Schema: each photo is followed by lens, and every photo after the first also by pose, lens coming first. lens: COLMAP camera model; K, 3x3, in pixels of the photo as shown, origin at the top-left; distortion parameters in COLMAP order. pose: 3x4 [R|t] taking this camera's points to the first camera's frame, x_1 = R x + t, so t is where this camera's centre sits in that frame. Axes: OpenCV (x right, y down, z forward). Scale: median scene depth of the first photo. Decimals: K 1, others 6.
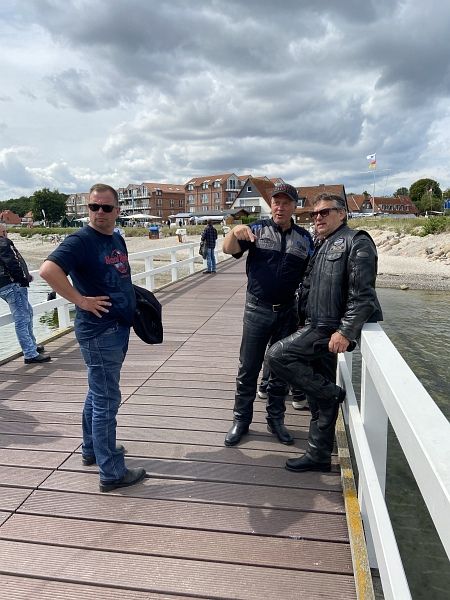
lens RADIAL K [[454.4, 0, 225.0], [0, 454.4, 300.0], [0, 0, 1]] dist [0.052742, -0.000746]
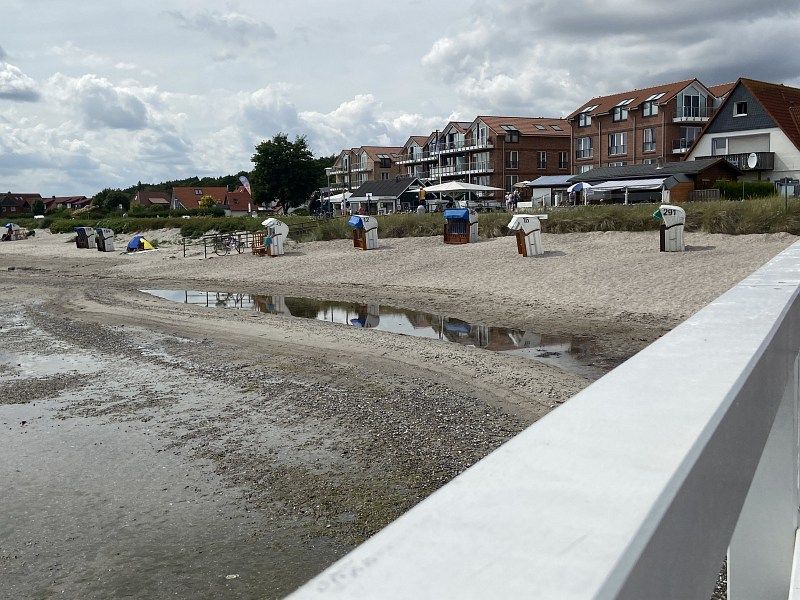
lens RADIAL K [[891.8, 0, 400.0], [0, 891.8, 300.0], [0, 0, 1]] dist [0.074717, 0.001960]
pose [[0.958265, 0.024337, -0.284845, 0.000958], [-0.042898, 0.997330, -0.059105, -0.027562], [0.282646, 0.068857, 0.956750, 0.190649]]
